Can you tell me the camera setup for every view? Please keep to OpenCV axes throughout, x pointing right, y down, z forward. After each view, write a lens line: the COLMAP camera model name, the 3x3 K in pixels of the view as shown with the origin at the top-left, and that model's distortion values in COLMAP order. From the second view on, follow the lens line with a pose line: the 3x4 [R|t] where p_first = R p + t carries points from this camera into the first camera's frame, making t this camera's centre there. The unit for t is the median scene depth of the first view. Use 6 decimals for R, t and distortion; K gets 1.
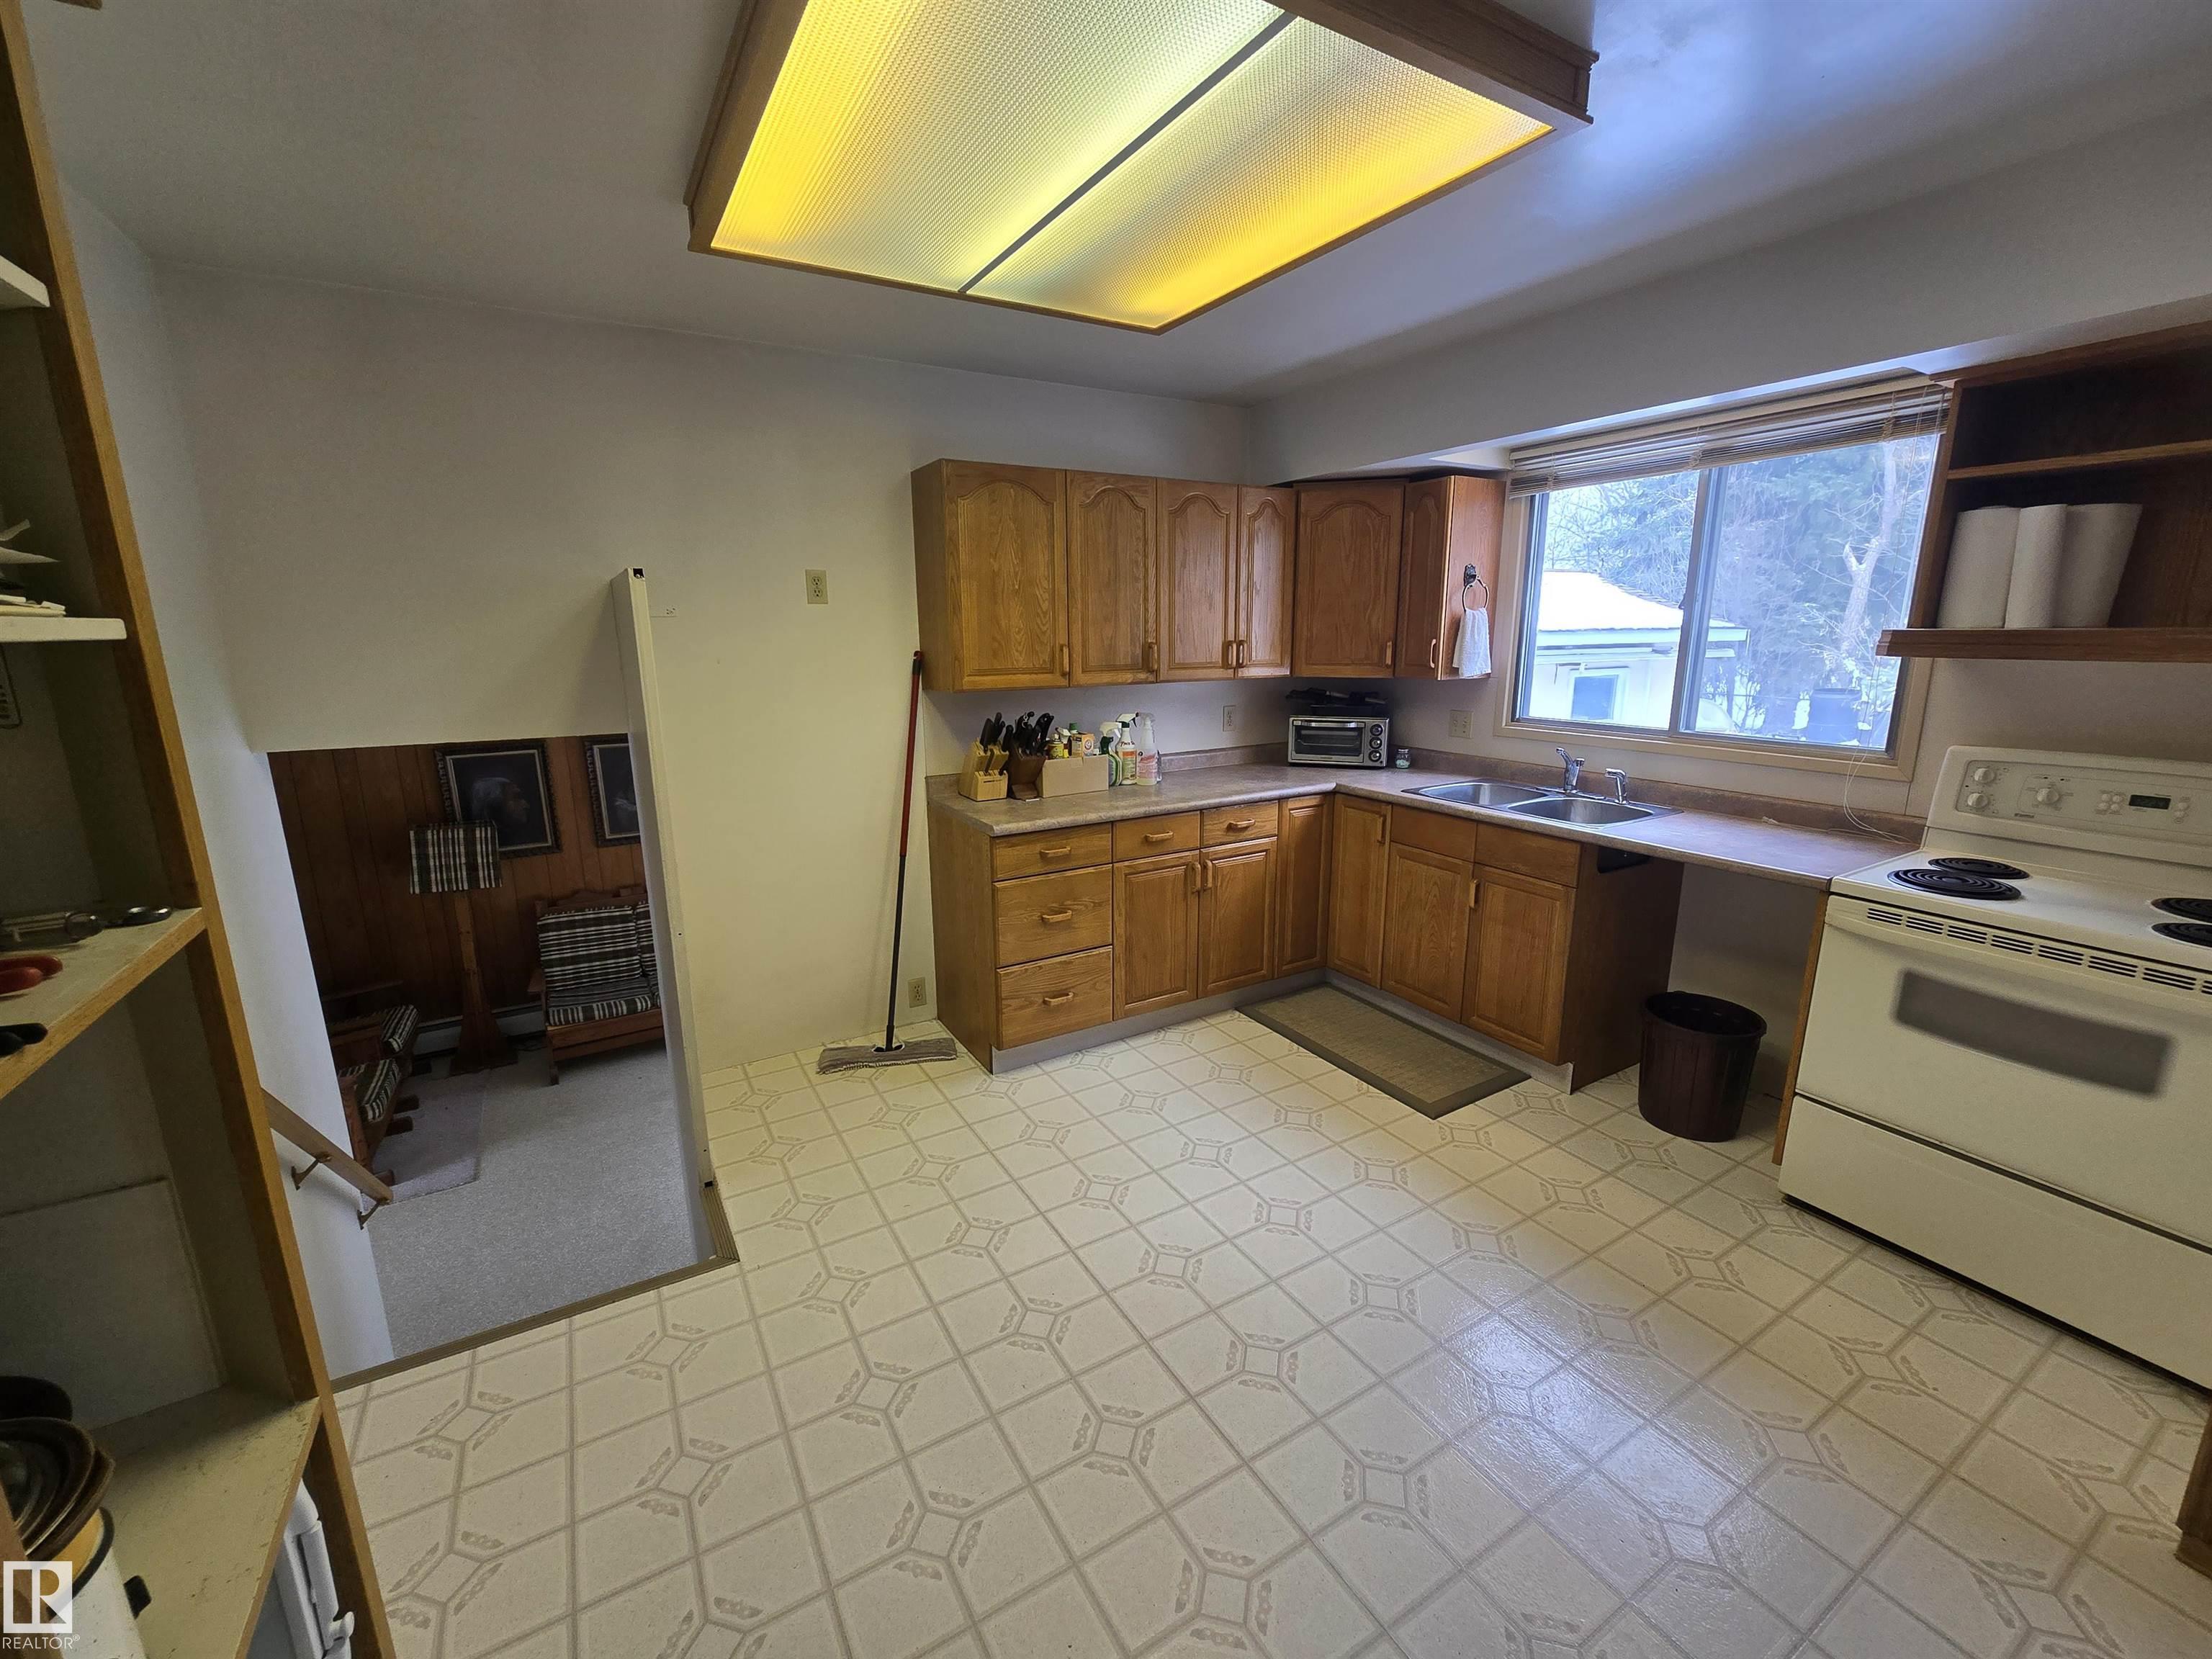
lens RADIAL K [[908.9, 0, 1102.2], [0, 908.9, 820.0], [0, 0, 1]] dist [-0.005912, 0.001704]
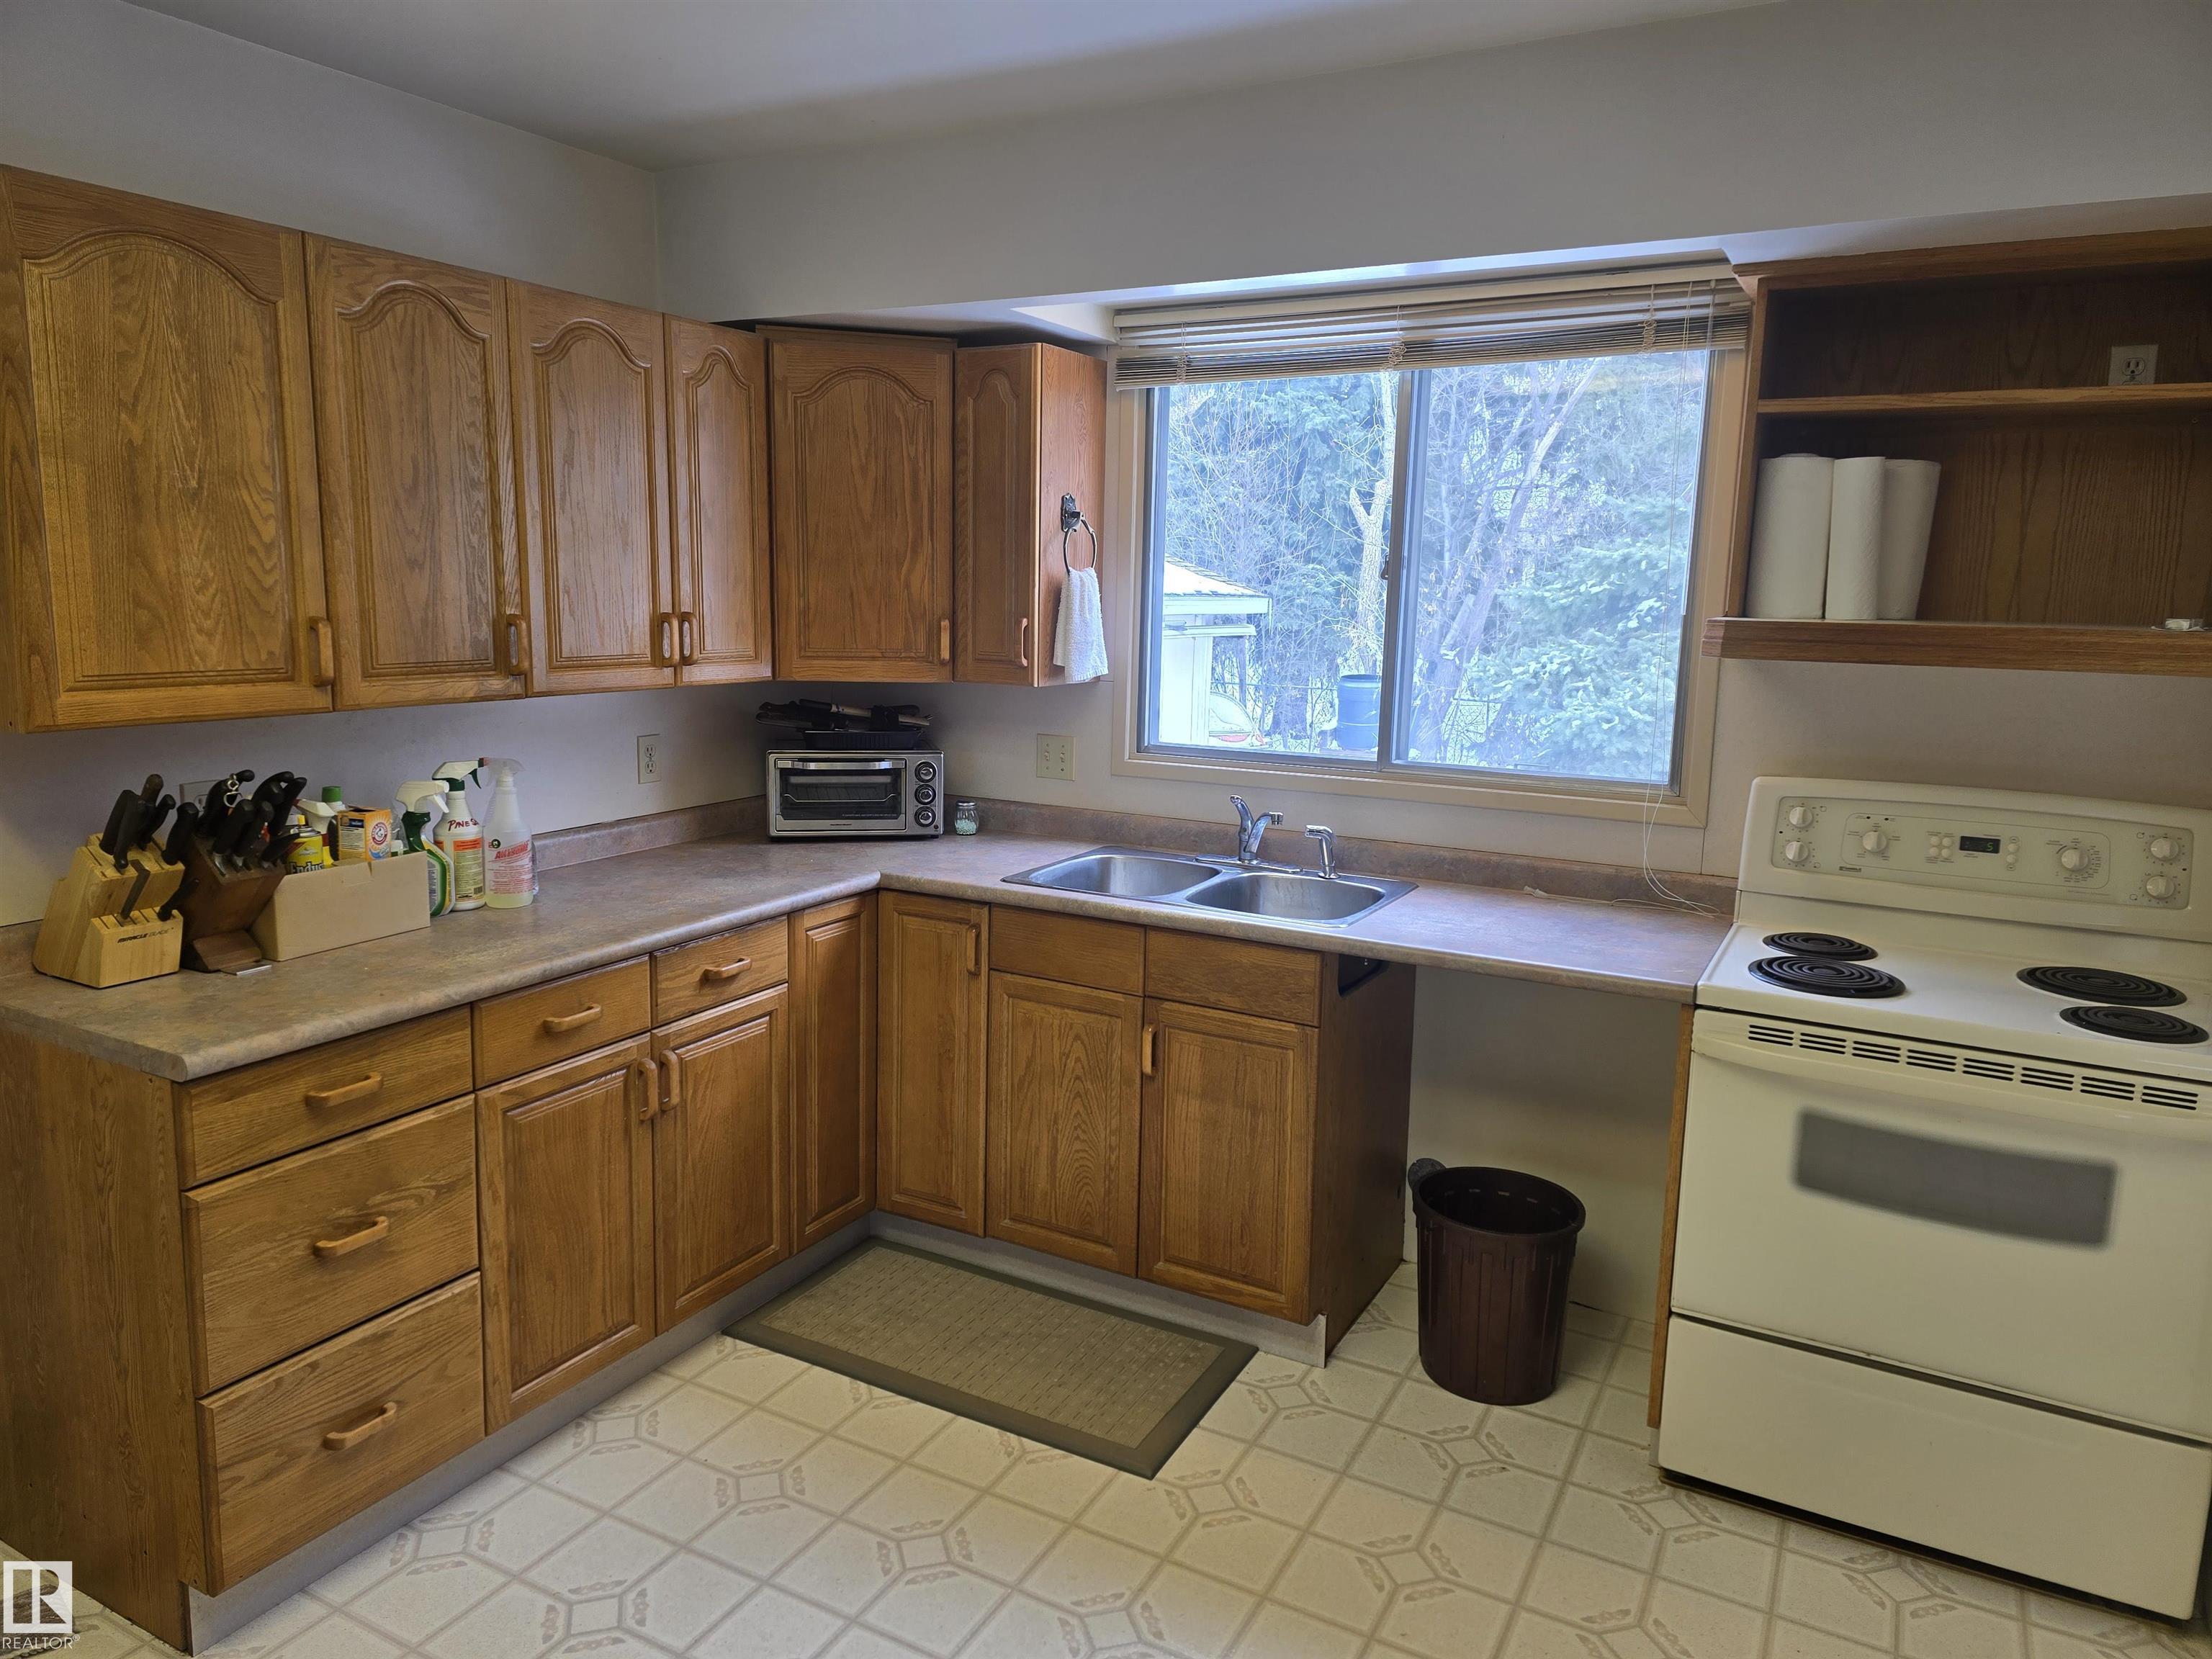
lens RADIAL K [[1472.9, 0, 1093.7], [0, 1472.9, 803.8], [0, 0, 1]] dist [0.064368, -0.054412]
pose [[0.859777, -0.051023, 0.508114, -0.096954], [0.079707, 0.996209, -0.034837, -0.047541], [-0.504410, 0.070452, 0.860585, 0.187388]]
